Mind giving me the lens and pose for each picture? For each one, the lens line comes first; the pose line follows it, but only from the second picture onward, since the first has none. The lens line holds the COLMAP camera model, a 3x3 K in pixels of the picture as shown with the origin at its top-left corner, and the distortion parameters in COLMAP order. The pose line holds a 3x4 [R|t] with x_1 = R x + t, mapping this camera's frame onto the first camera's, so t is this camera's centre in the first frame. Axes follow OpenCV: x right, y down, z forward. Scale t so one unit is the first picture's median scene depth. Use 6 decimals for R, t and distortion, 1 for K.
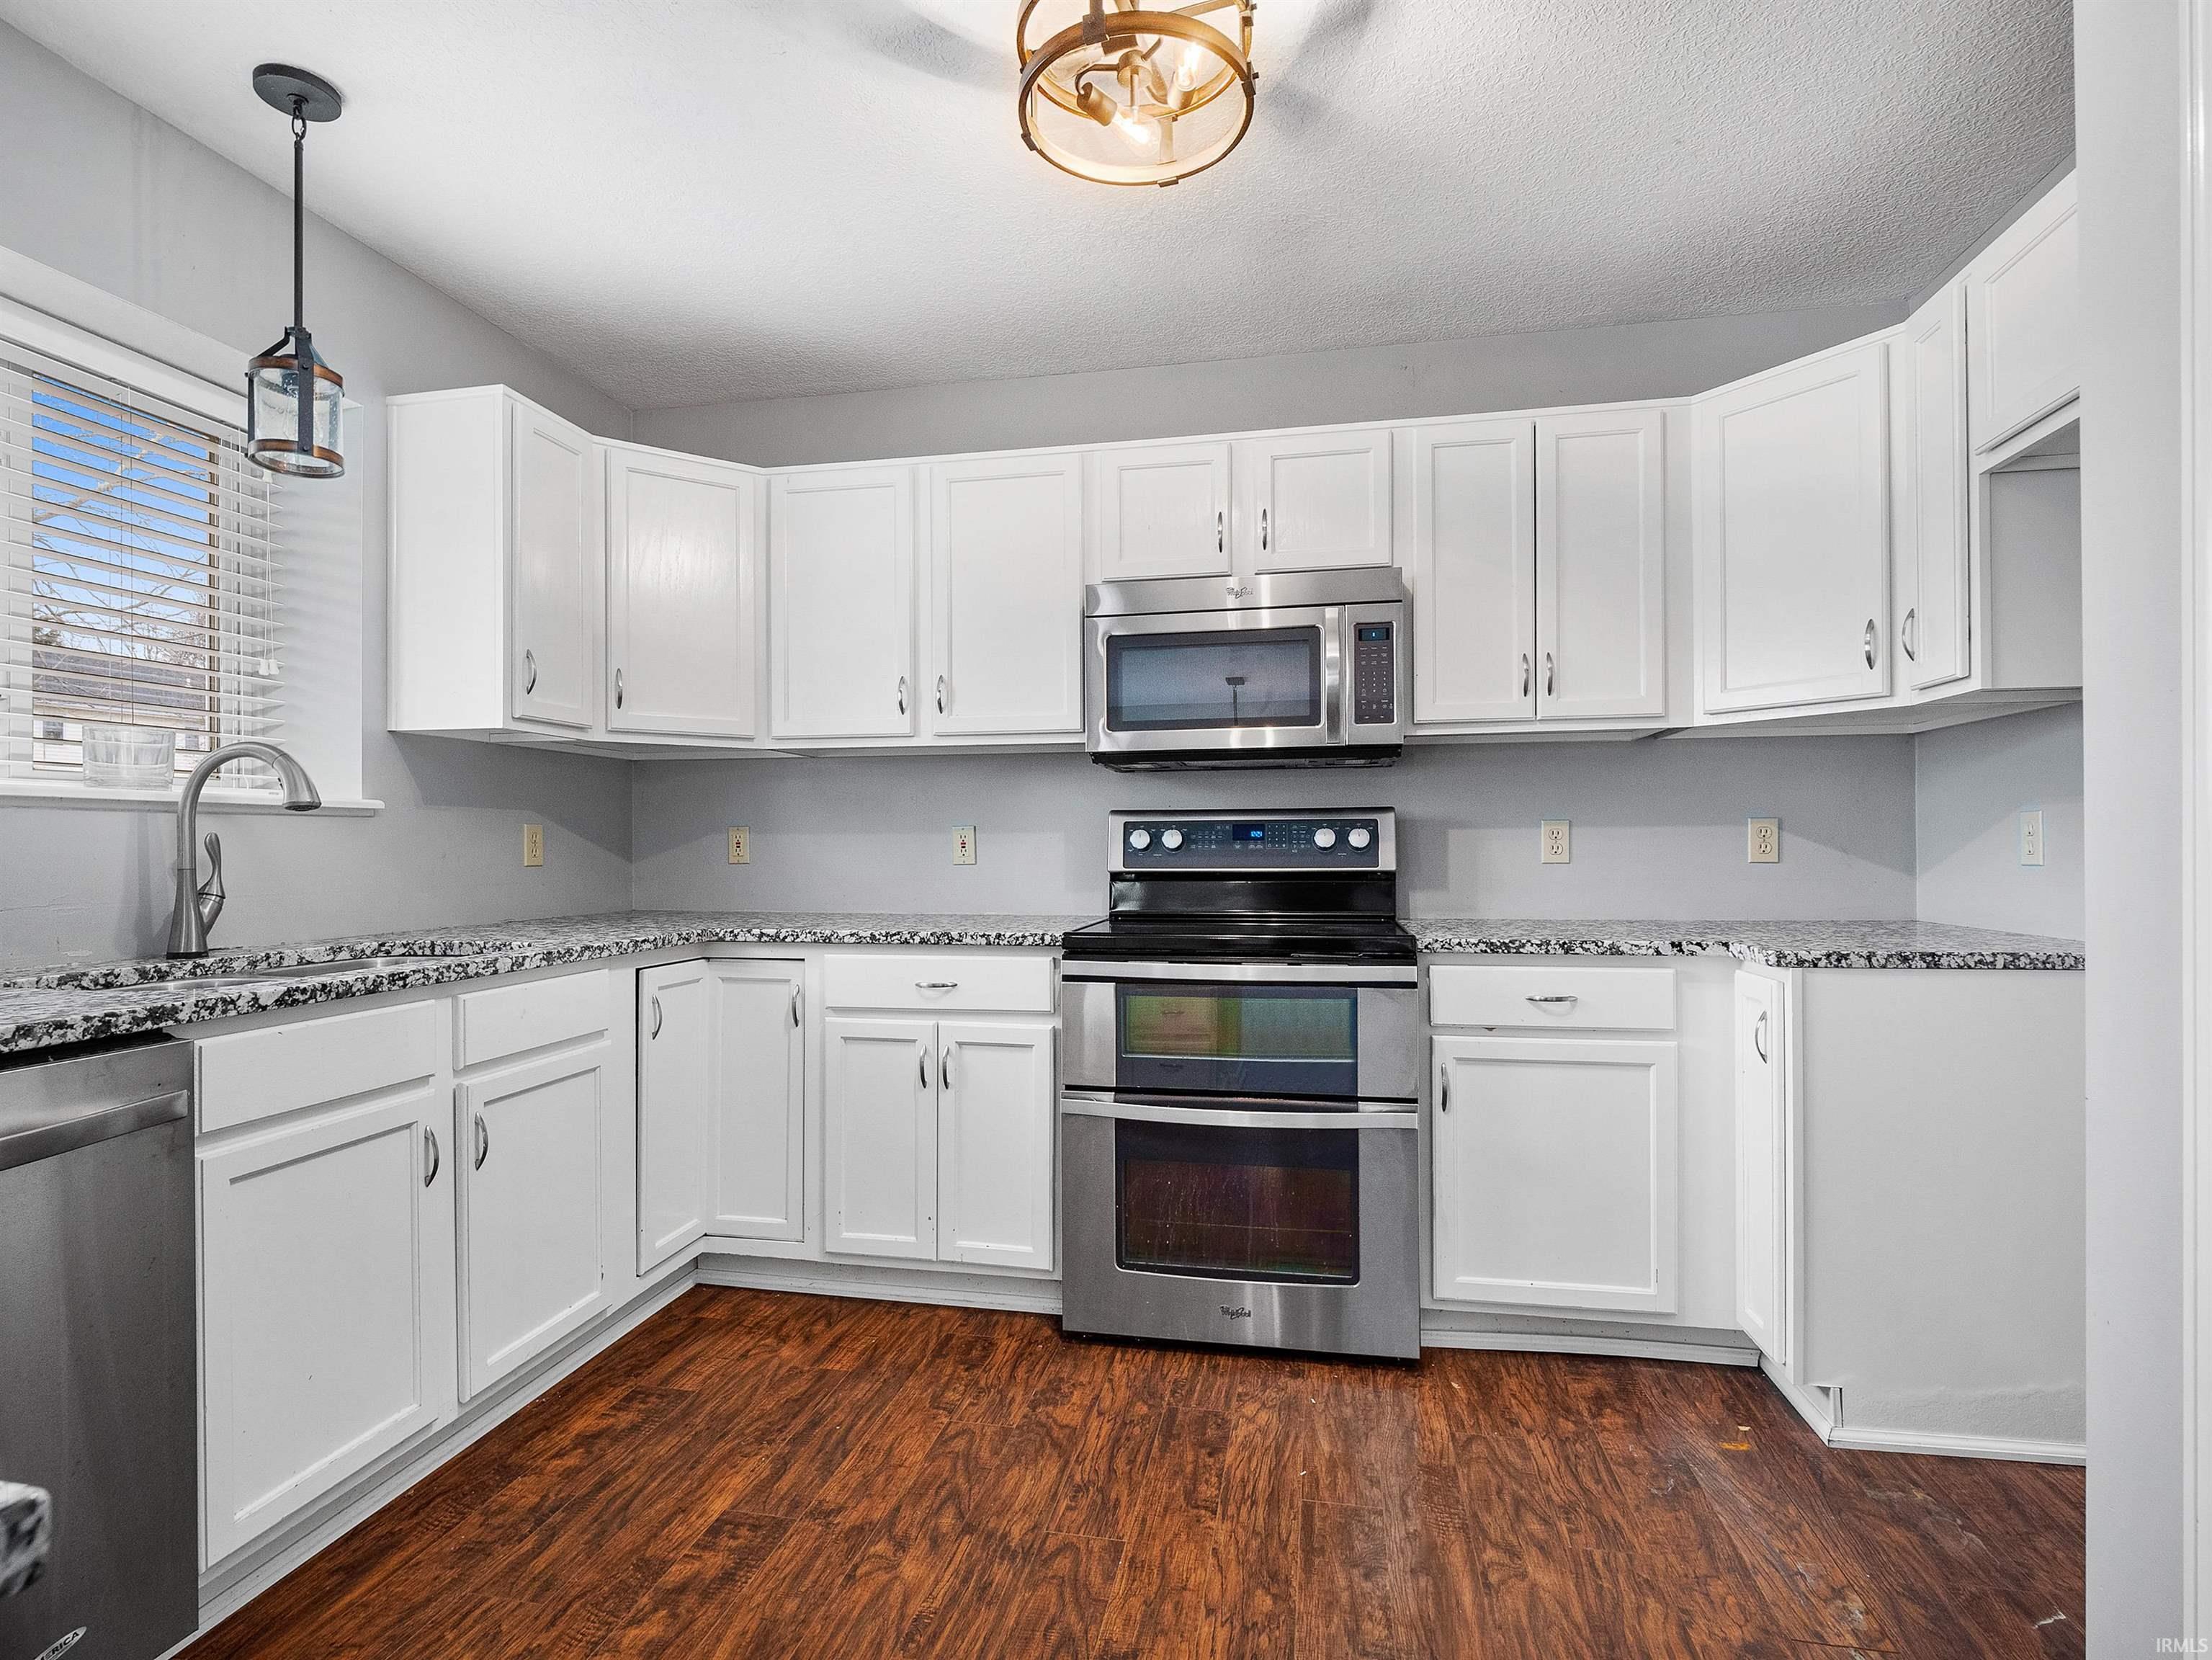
lens RADIAL K [[1095.5, 0, 1097.9], [0, 1095.5, 843.0], [0, 0, 1]] dist [-0.002354, -0.000996]
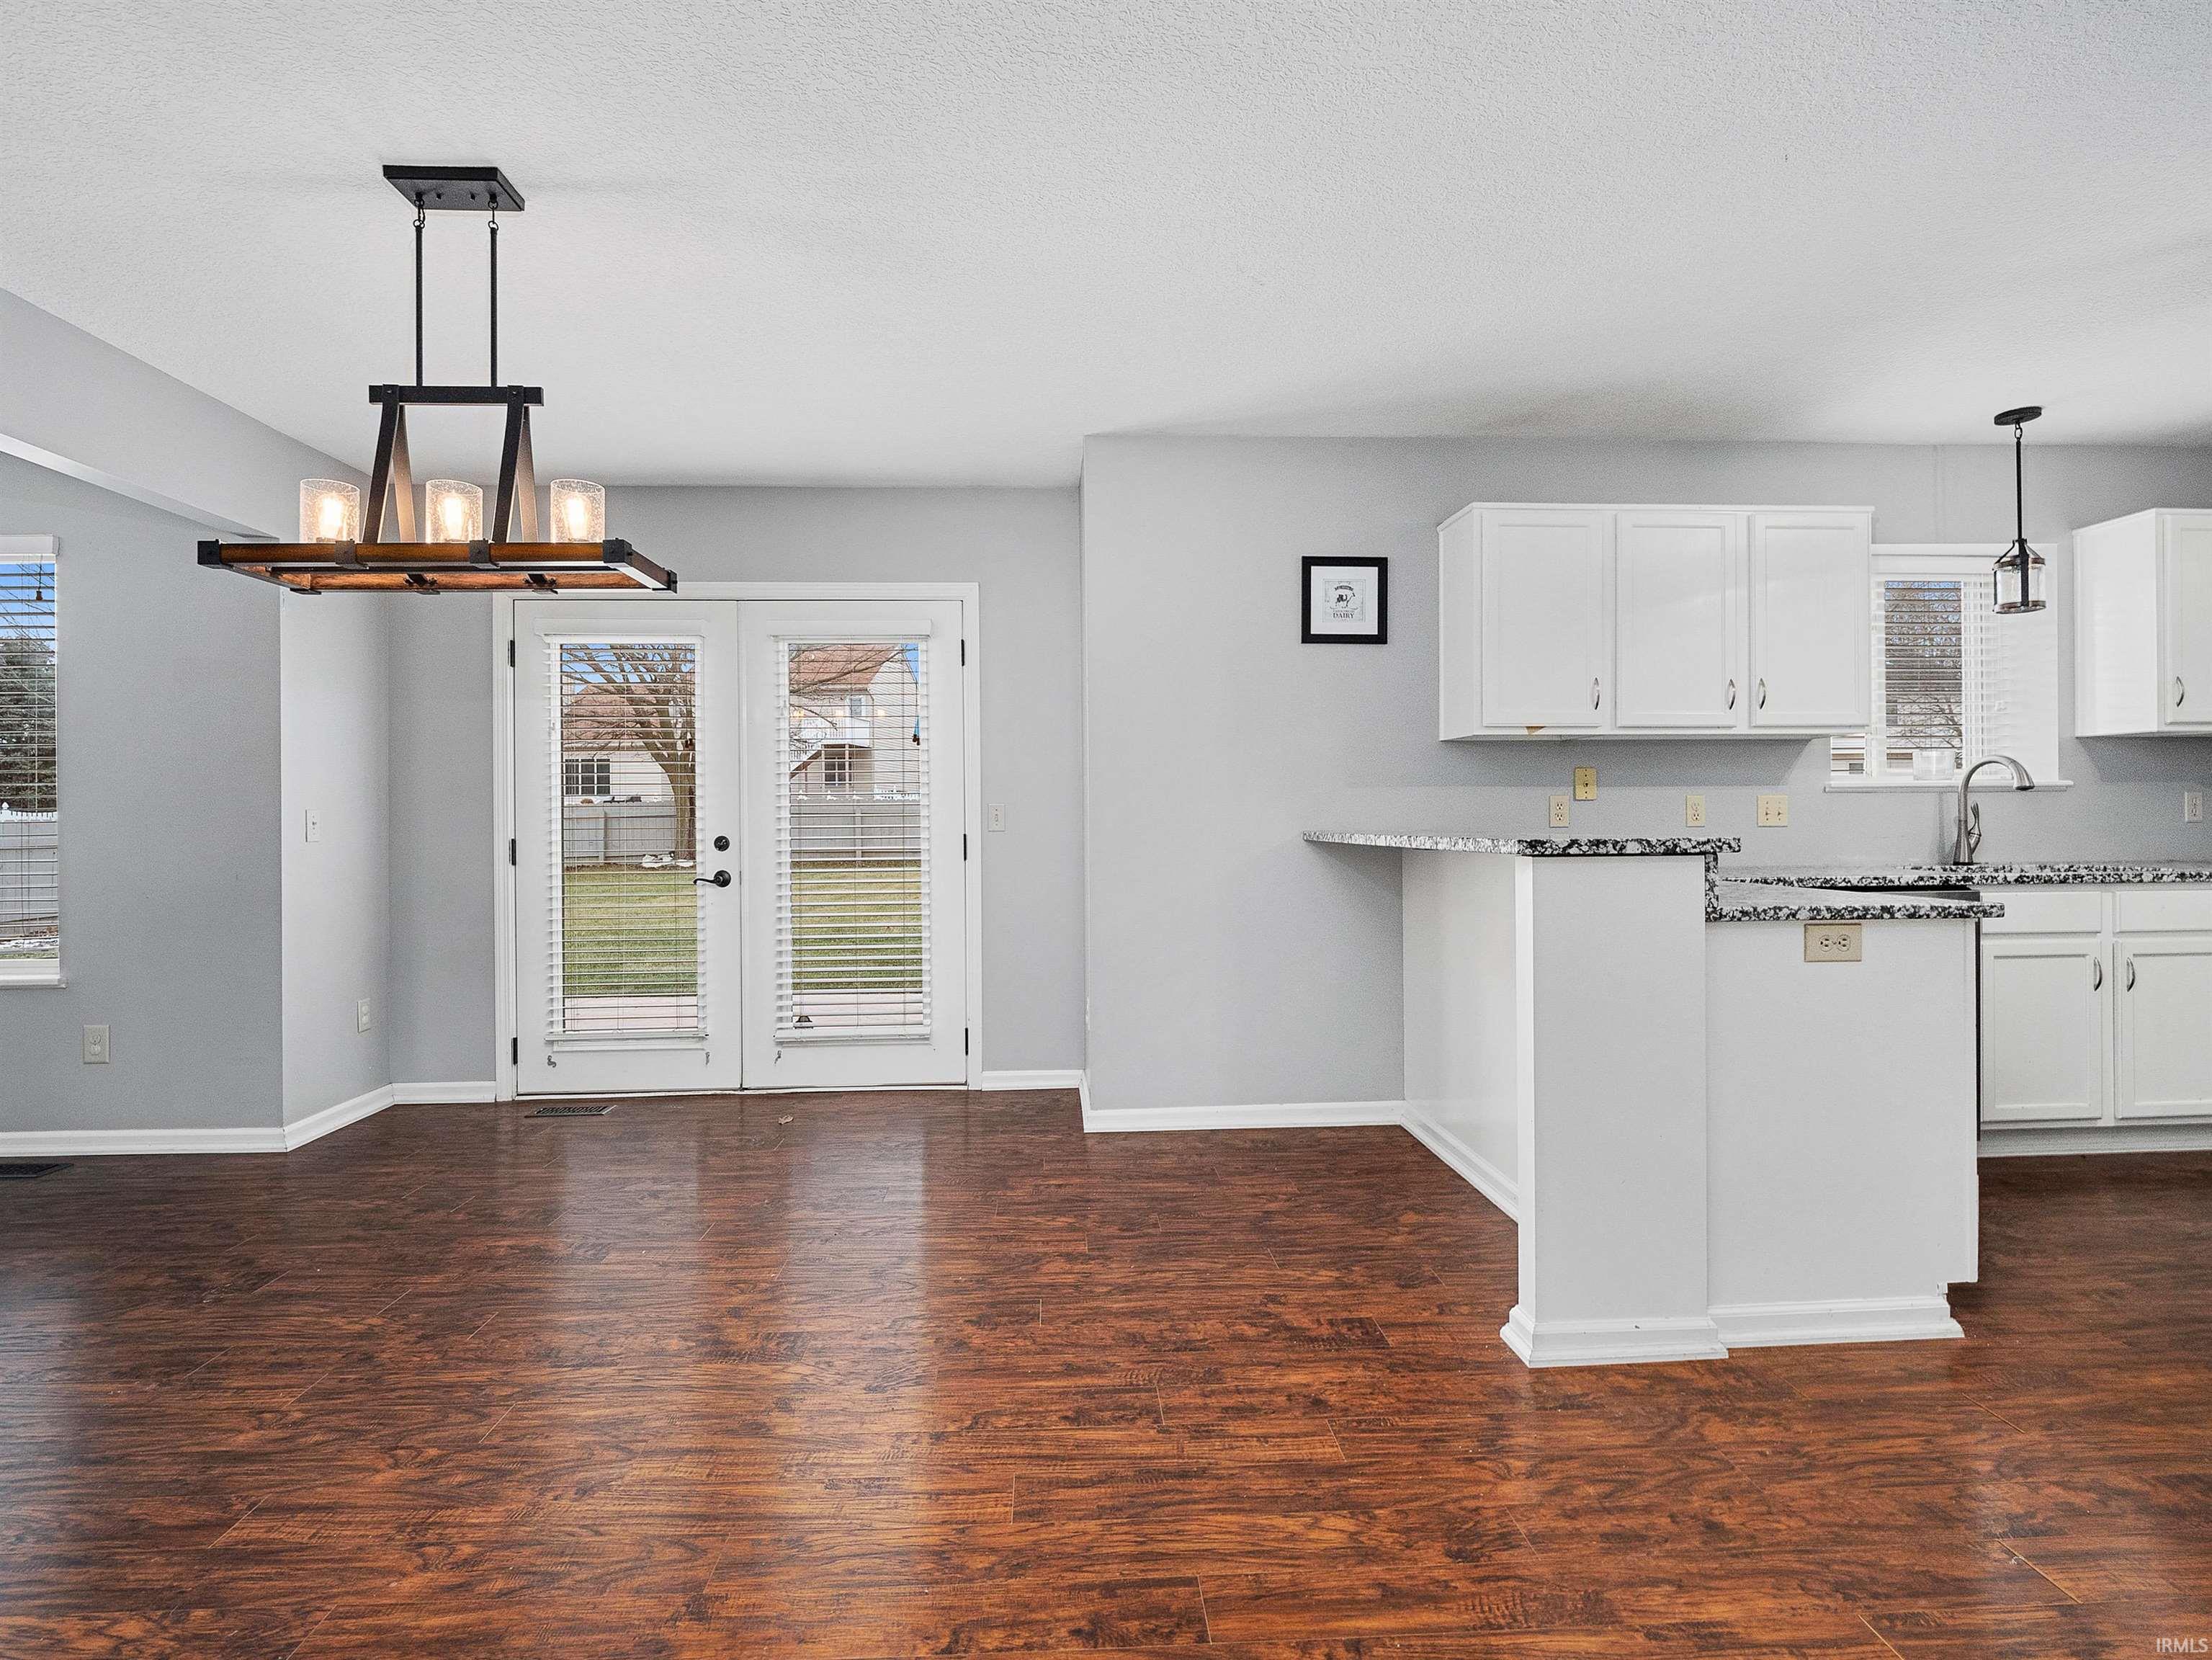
lens RADIAL K [[1102.2, 0, 1106.4], [0, 1102.2, 820.3], [0, 0, 1]] dist [-0.012153, -0.001907]
pose [[0.254034, 0.004409, -0.967185, 0.549619], [0.009959, 0.999925, 0.007174, -0.004792], [0.967144, -0.011455, 0.253971, -0.802382]]
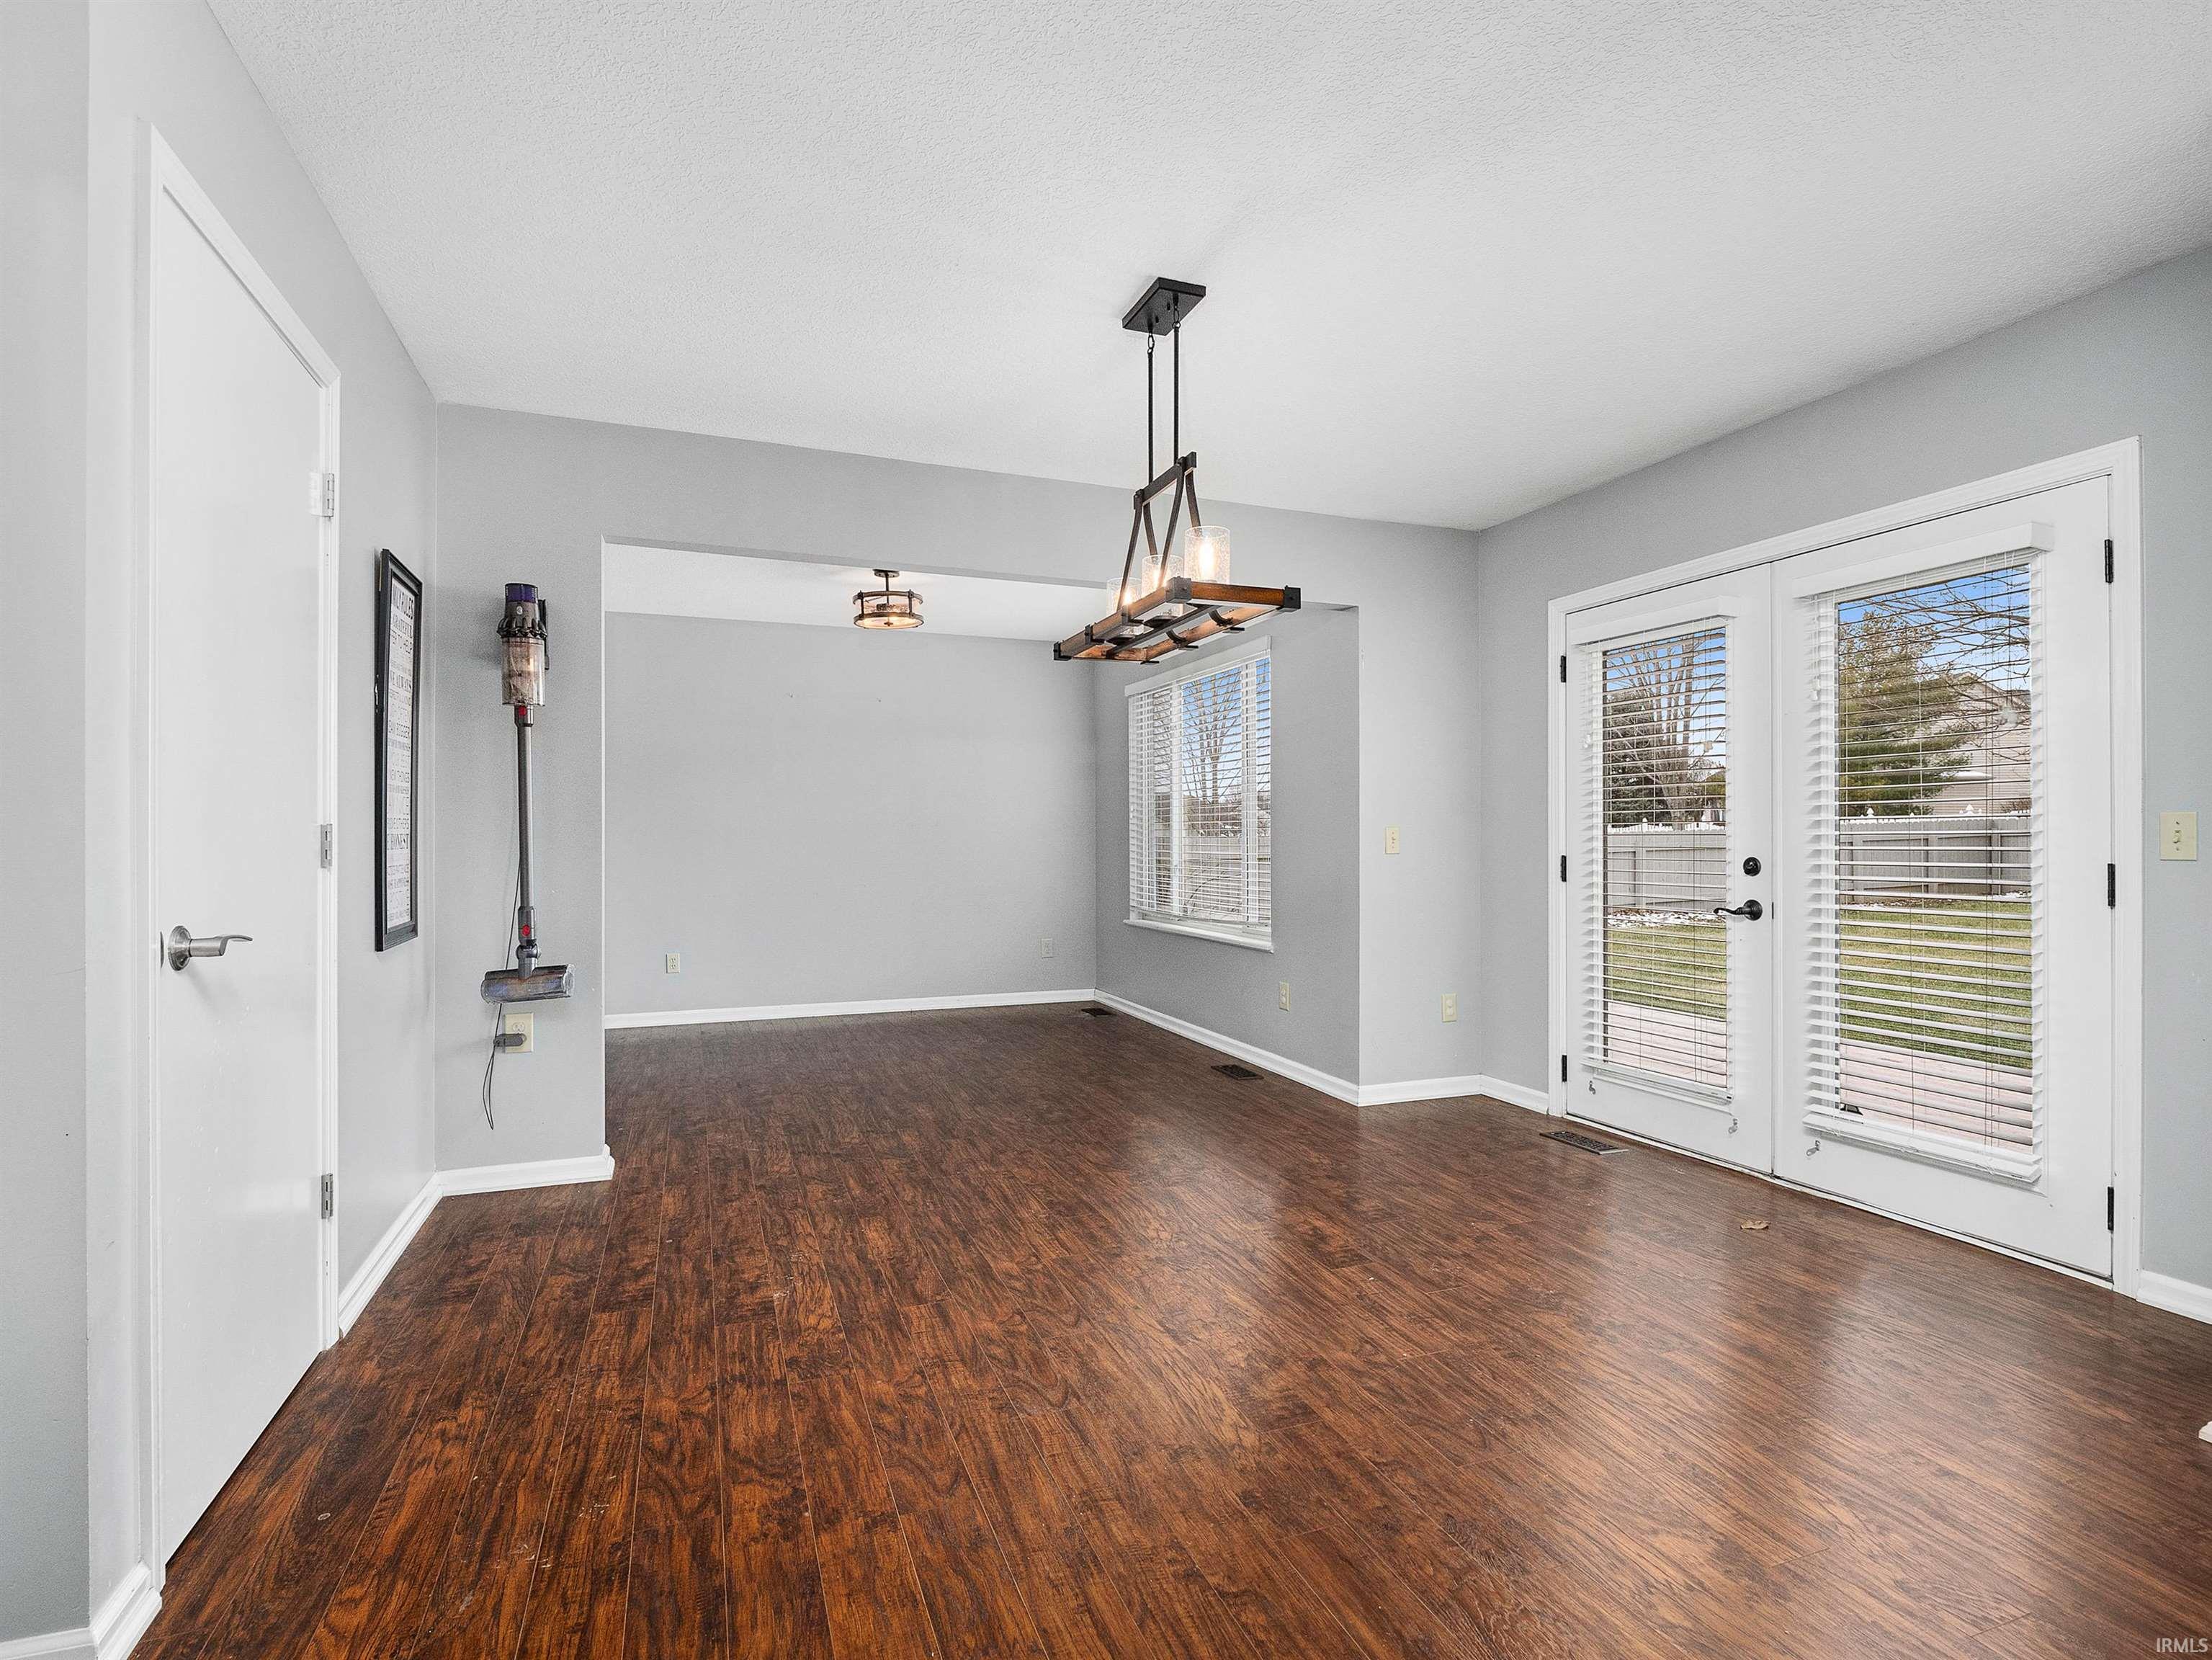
lens RADIAL K [[1085.8, 0, 1102.4], [0, 1085.8, 840.8], [0, 0, 1]] dist [0.004467, -0.010958]
pose [[-0.845160, 0.005799, -0.534482, 0.164397], [0.006156, 0.999980, 0.001116, -0.001942], [0.534478, -0.002348, -0.845179, -0.217930]]
